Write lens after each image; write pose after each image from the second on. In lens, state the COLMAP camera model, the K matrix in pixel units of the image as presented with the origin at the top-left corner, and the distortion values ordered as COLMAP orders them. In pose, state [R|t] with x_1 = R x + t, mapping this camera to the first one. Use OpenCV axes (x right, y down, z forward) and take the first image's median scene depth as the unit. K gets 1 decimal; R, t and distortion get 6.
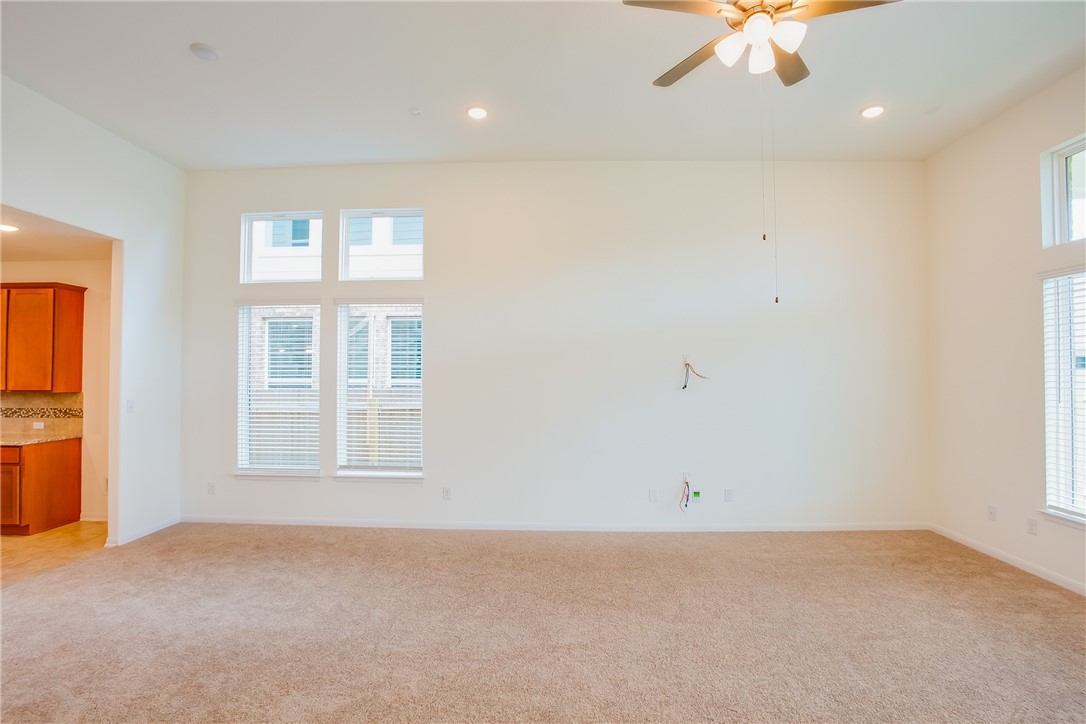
lens RADIAL K [[545.0, 0, 542.8], [0, 545.0, 363.0], [0, 0, 1]] dist [0.000414, 0.000447]
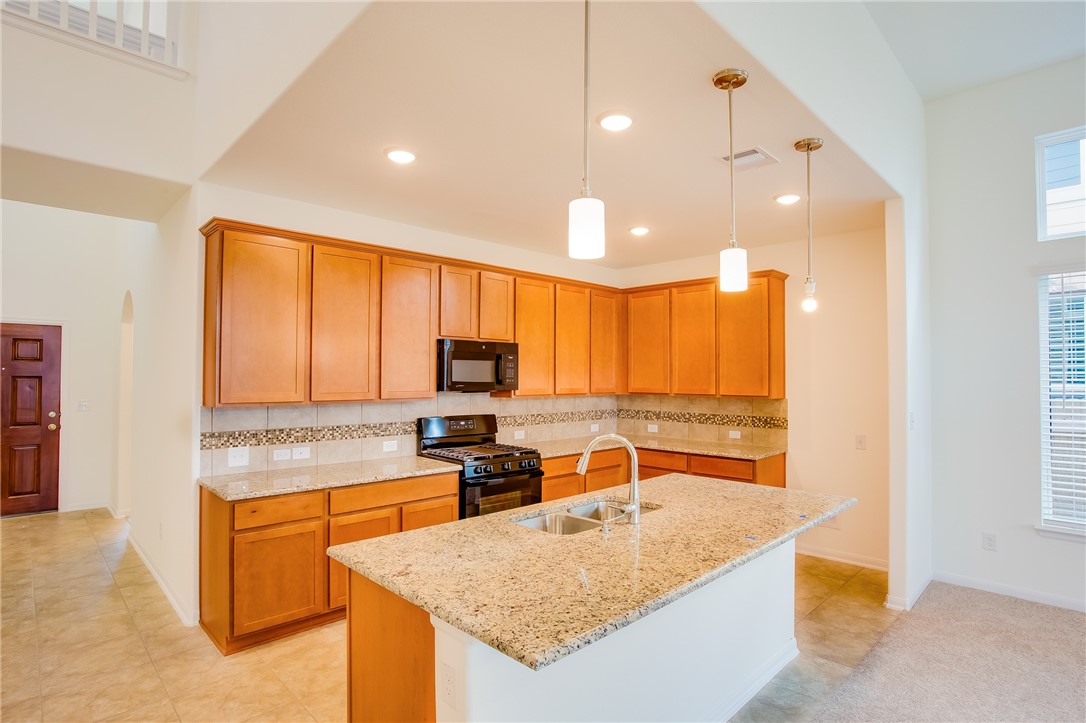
lens RADIAL K [[545.0, 0, 543.7], [0, 545.0, 364.9], [0, 0, 1]] dist [0.000414, 0.000447]
pose [[0.795699, -0.009705, -0.605614, -0.632568], [0.008883, 0.999951, -0.004353, 0.001883], [0.605627, -0.001916, 0.795747, 0.103079]]
